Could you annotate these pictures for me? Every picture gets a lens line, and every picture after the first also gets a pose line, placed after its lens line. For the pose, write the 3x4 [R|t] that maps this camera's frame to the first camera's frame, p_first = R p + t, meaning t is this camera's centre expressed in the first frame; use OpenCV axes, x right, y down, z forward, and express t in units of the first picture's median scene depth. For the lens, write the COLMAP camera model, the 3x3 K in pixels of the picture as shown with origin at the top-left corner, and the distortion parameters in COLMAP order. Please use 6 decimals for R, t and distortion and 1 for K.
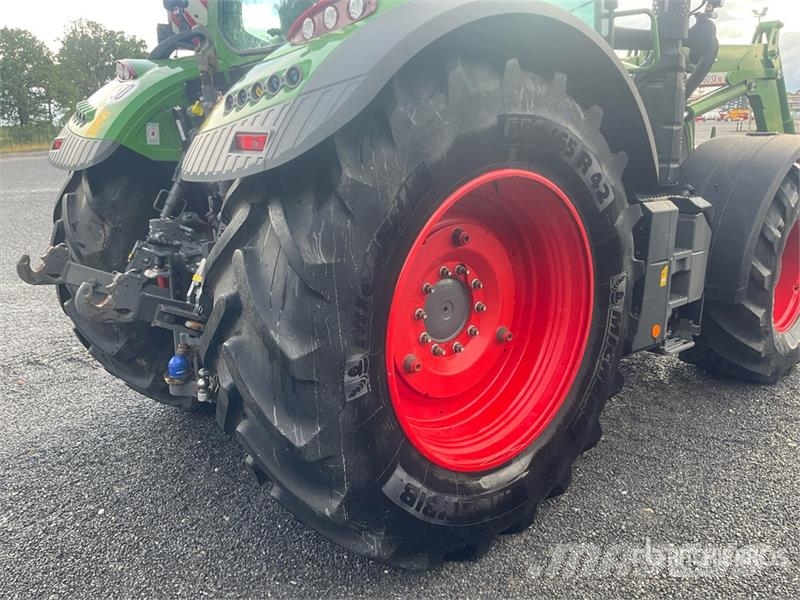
lens RADIAL K [[658.1, 0, 401.8], [0, 658.1, 302.1], [0, 0, 1]] dist [0.052614, -0.086623]
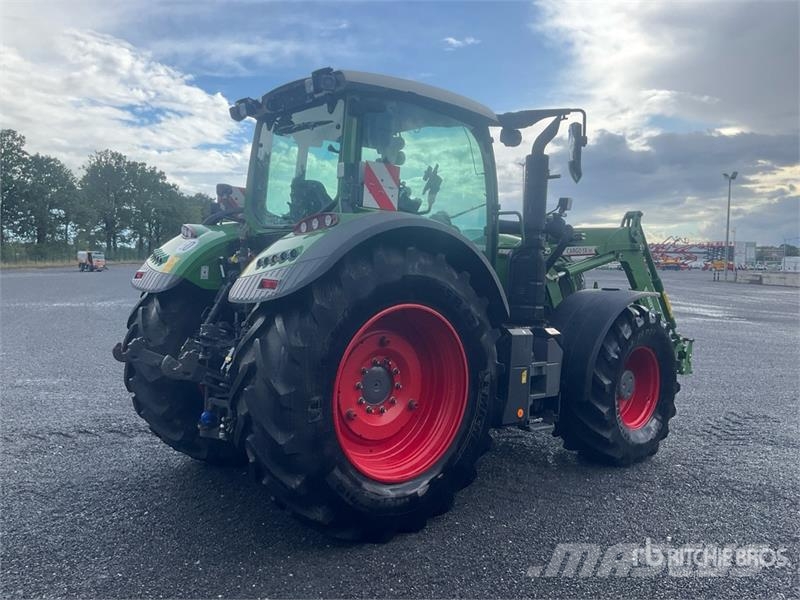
lens RADIAL K [[658.1, 0, 400.4], [0, 658.1, 300.3], [0, 0, 1]] dist [0.052614, -0.086623]
pose [[0.998913, 0.046597, 0.000773, 0.104867], [-0.045523, 0.979153, -0.197958, 0.113869], [-0.009981, 0.197708, 0.980210, -0.594624]]
